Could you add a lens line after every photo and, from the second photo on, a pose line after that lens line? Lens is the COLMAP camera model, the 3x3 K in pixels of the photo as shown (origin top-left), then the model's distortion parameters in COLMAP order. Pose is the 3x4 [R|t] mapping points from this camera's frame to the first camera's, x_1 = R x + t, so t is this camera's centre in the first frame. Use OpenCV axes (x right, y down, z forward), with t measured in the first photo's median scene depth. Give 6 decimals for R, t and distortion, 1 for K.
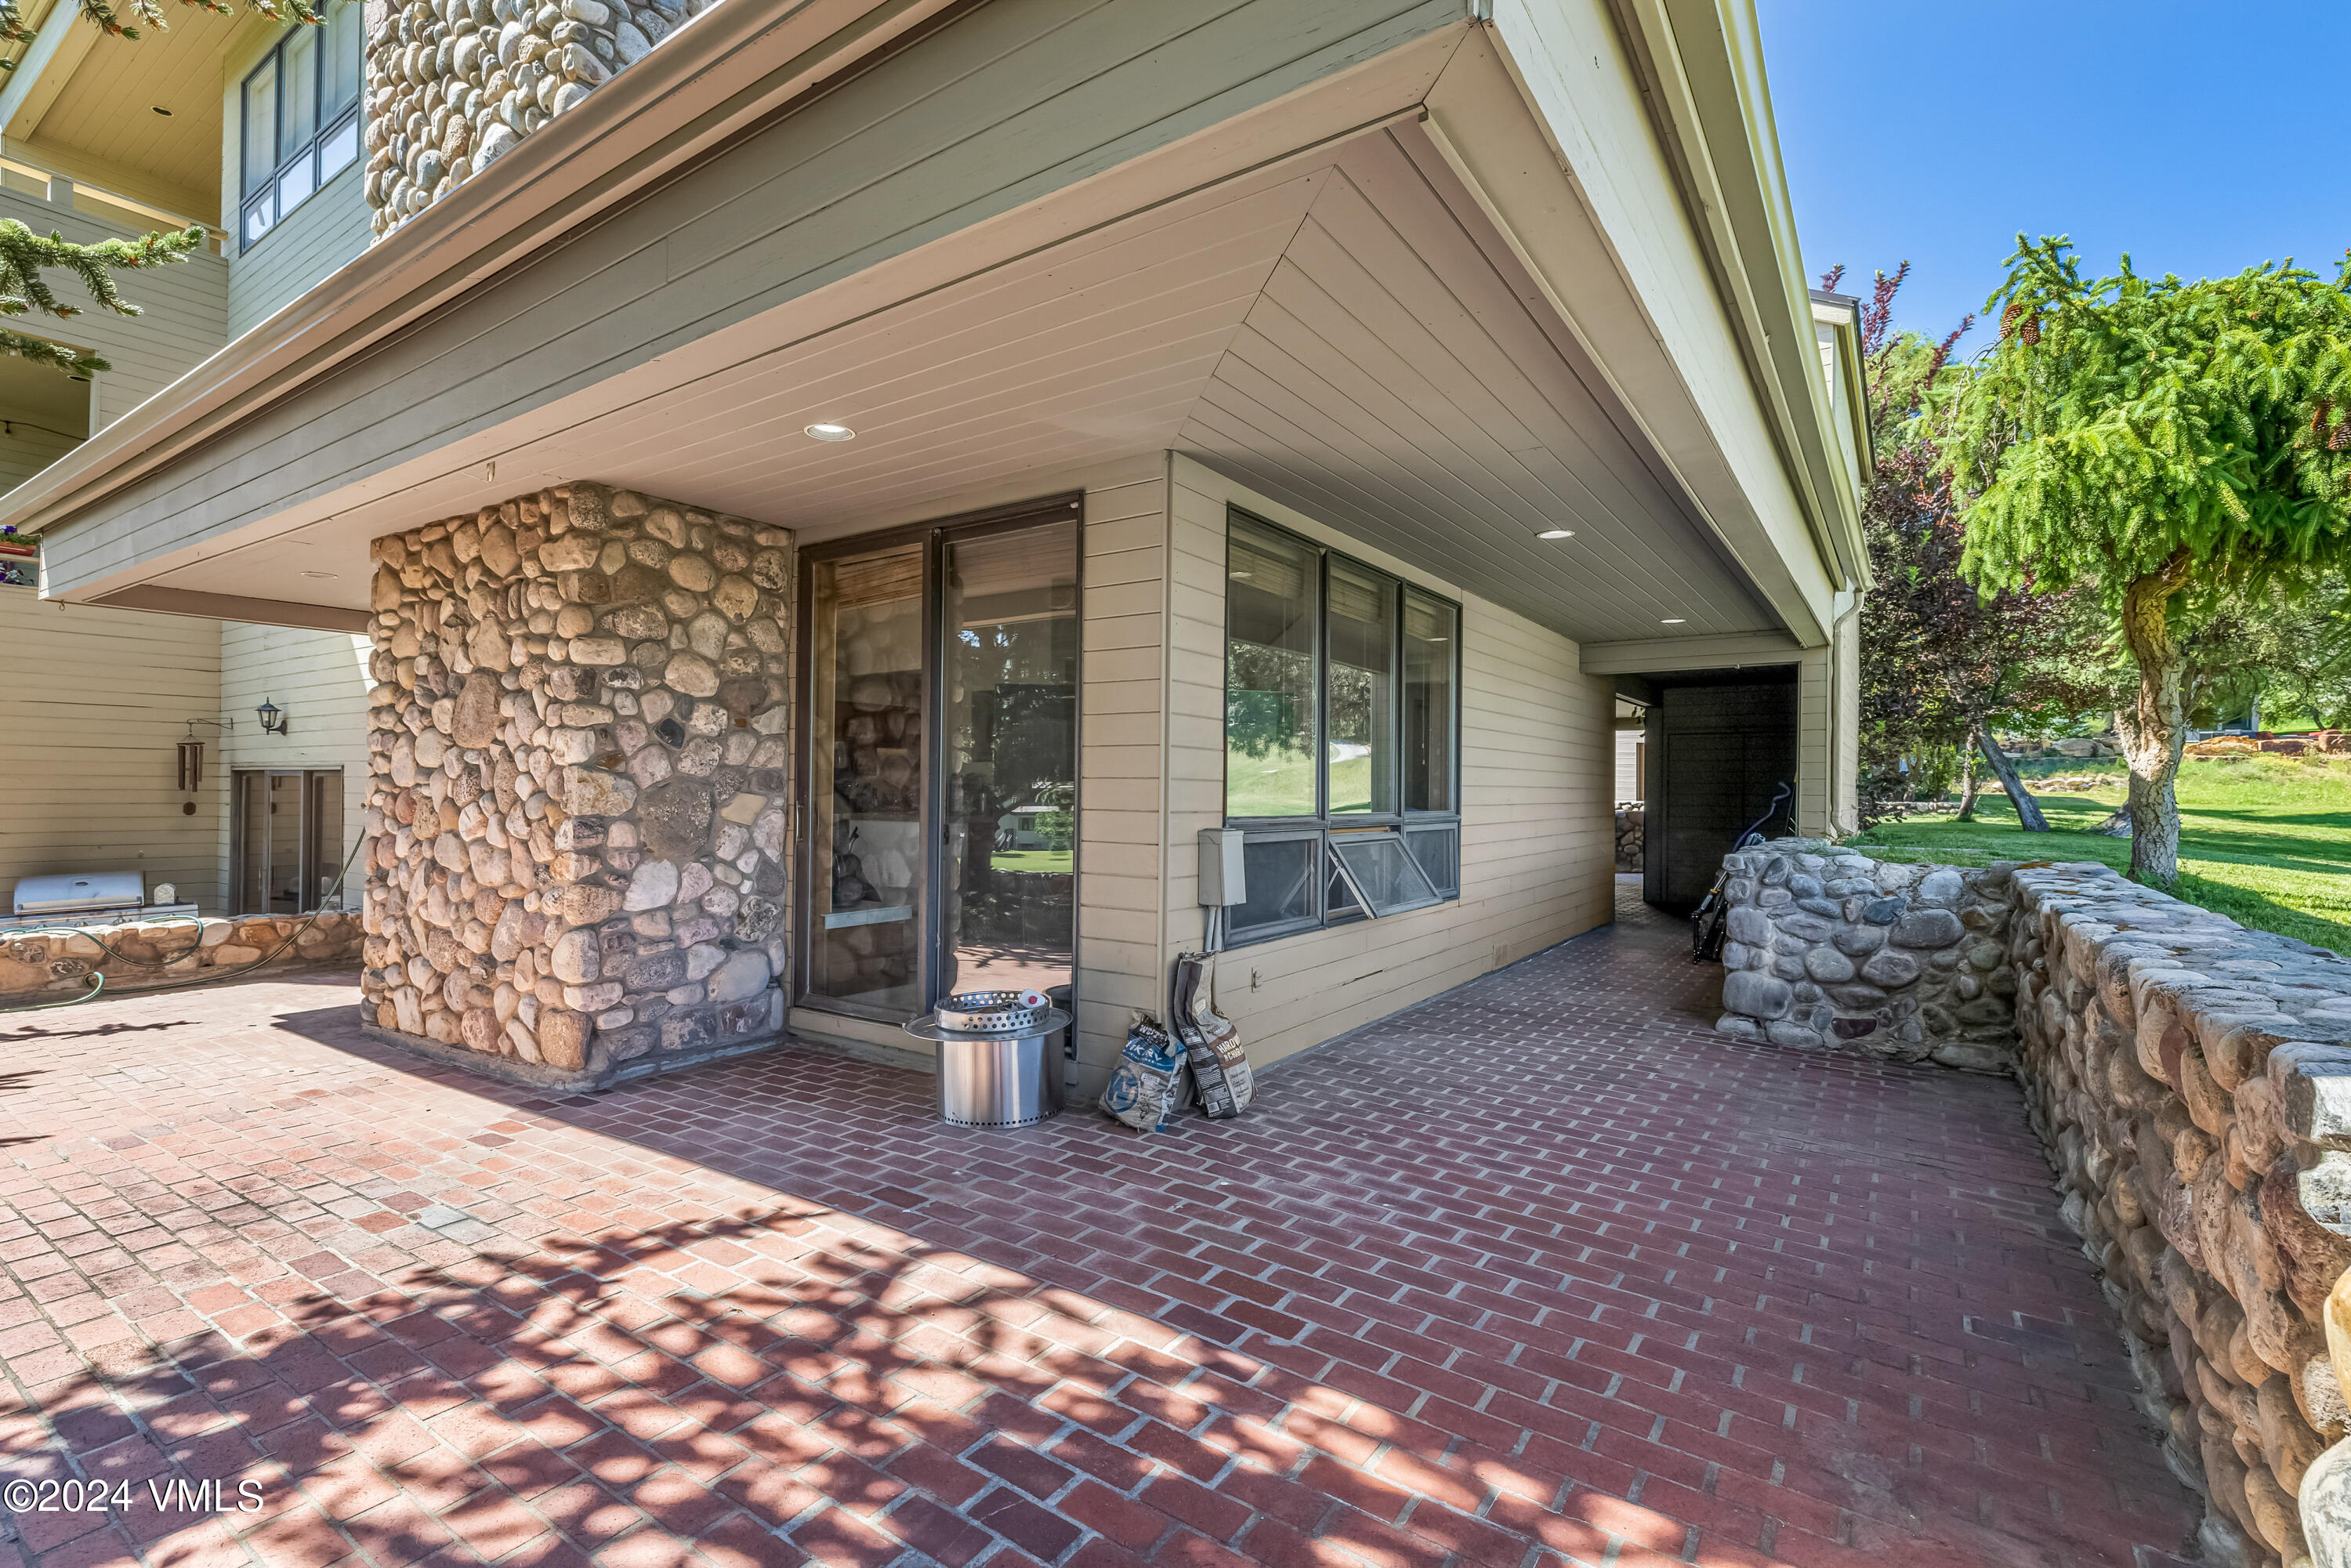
lens RADIAL K [[1039.0, 0, 1244.5], [0, 1039.0, 788.5], [0, 0, 1]] dist [0.020670, 0.000365]
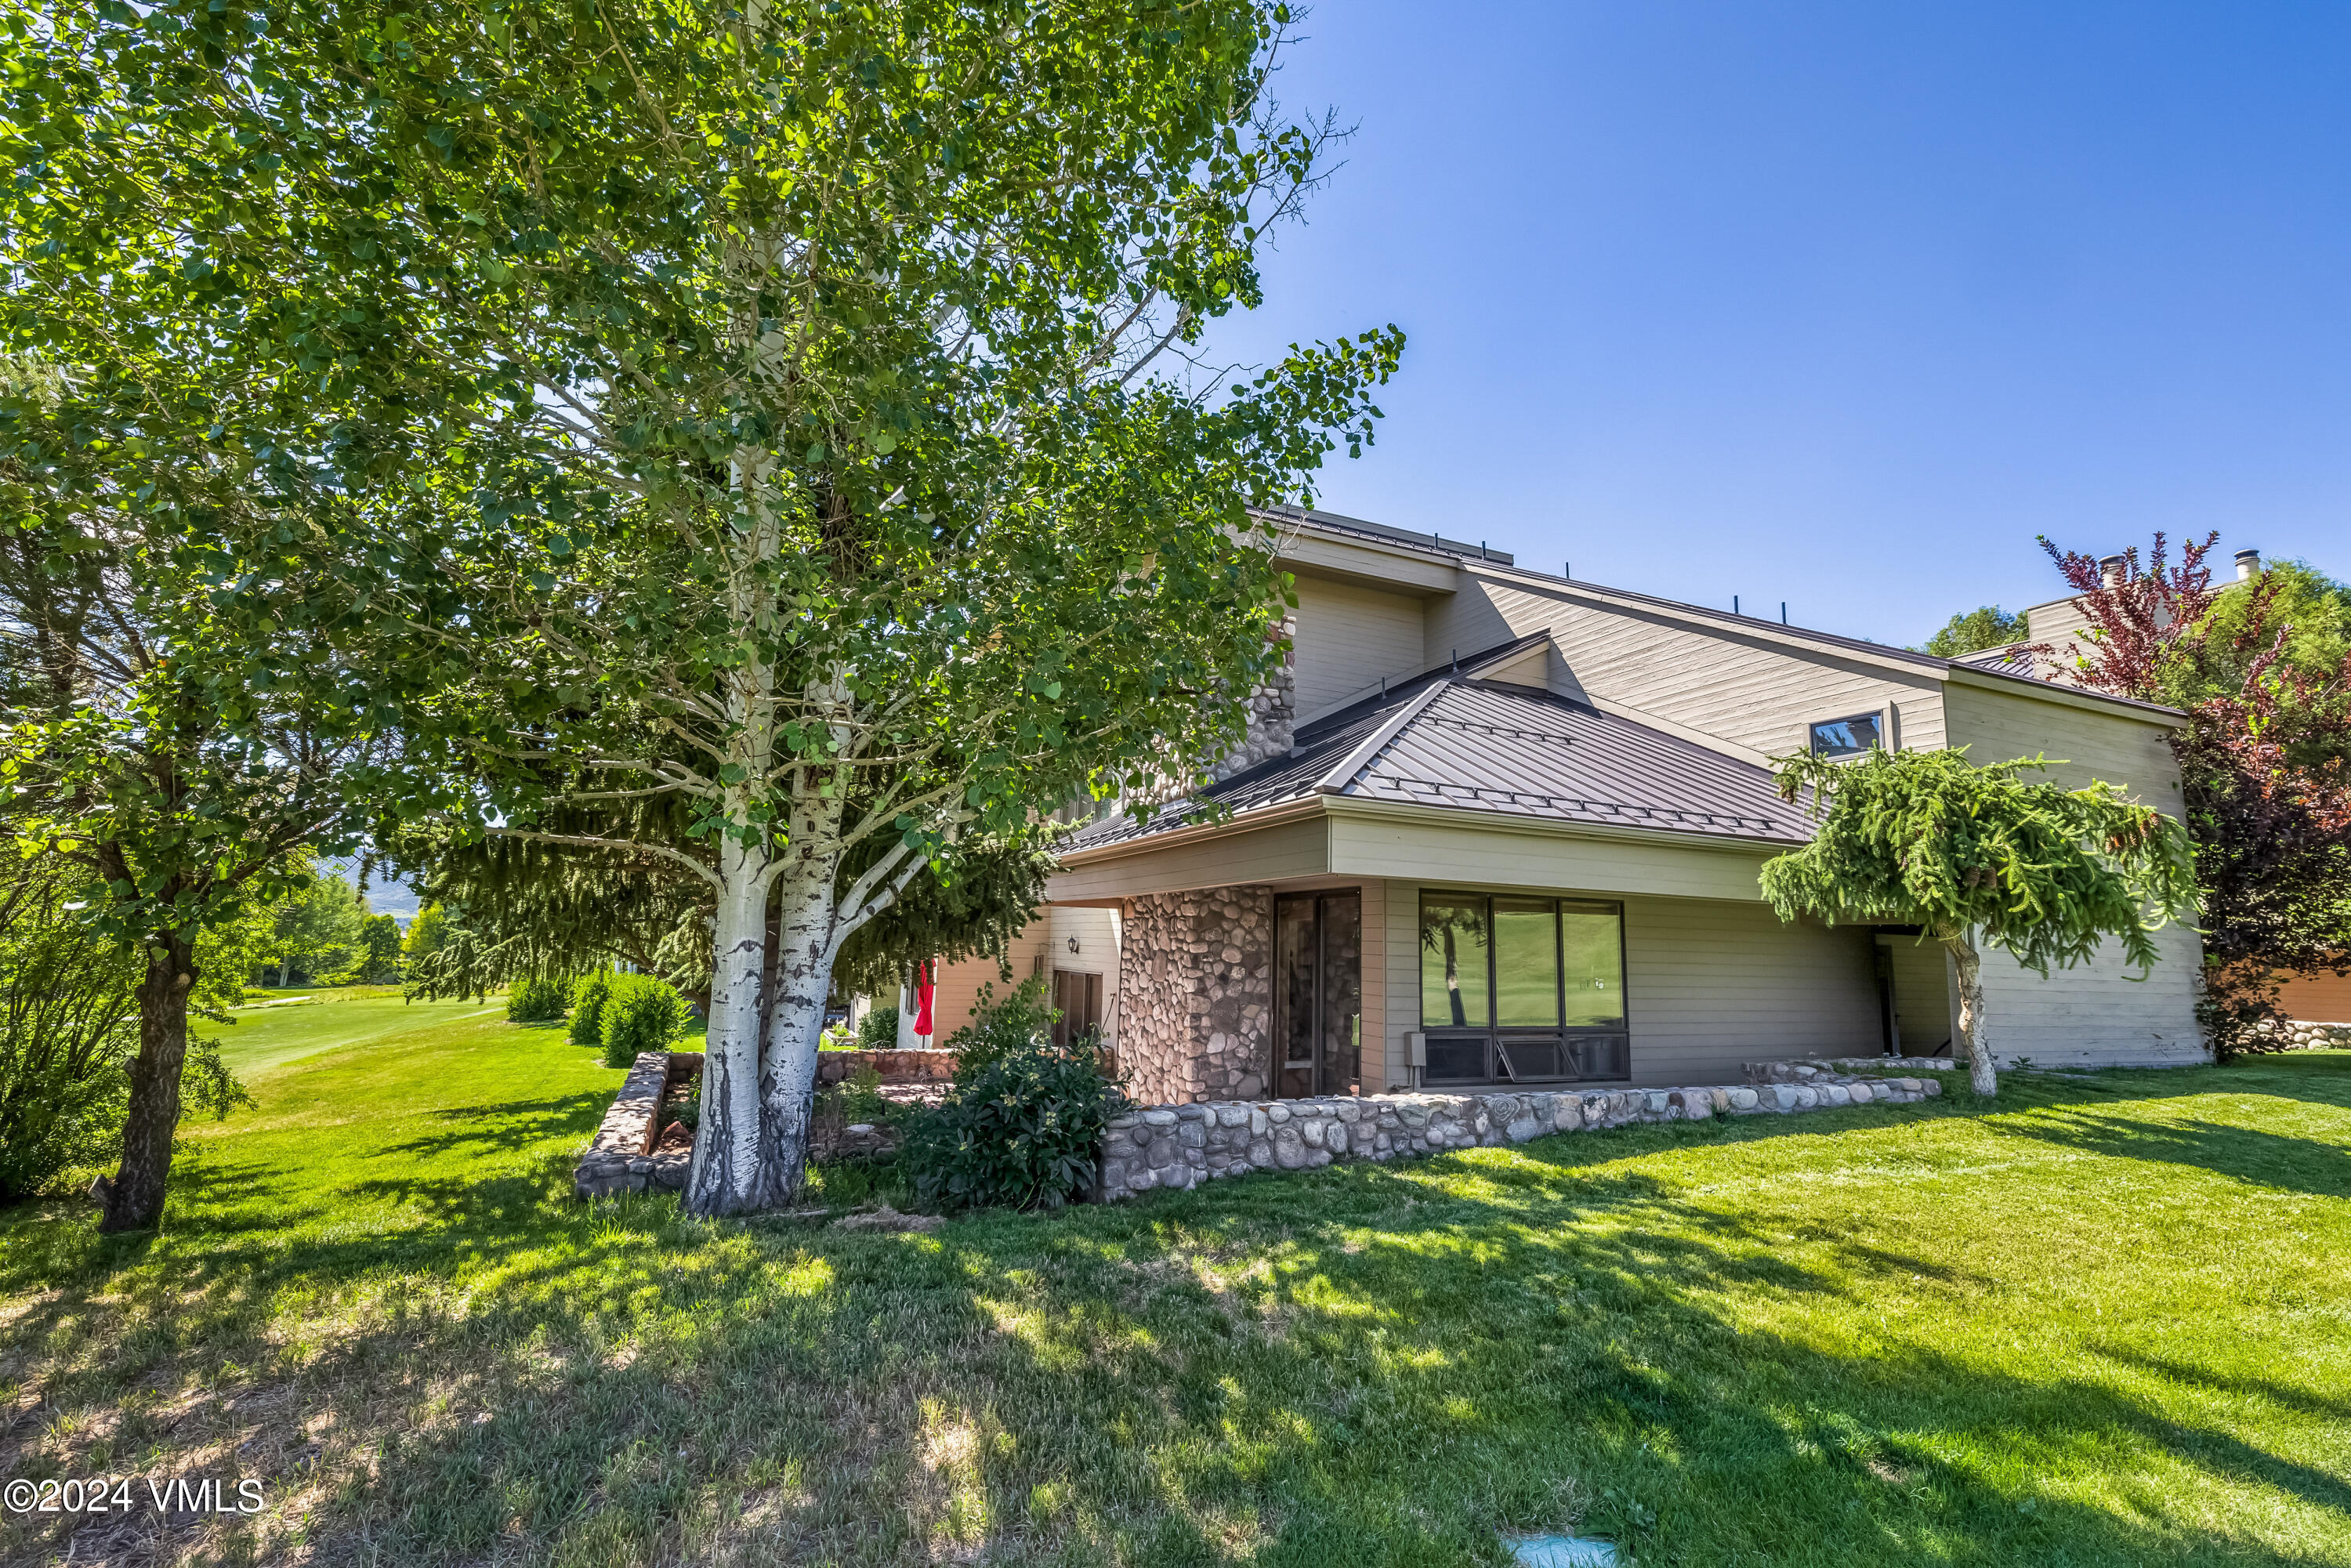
lens RADIAL K [[1004.3, 0, 1175.5], [0, 1004.3, 784.0], [0, 0, 1]] dist [0.001363, 0.000163]
pose [[0.824979, -0.084306, -0.558840, 0.695354], [-0.015159, 0.985155, -0.170996, -0.097509], [0.564960, 0.149540, 0.811455, -1.016313]]
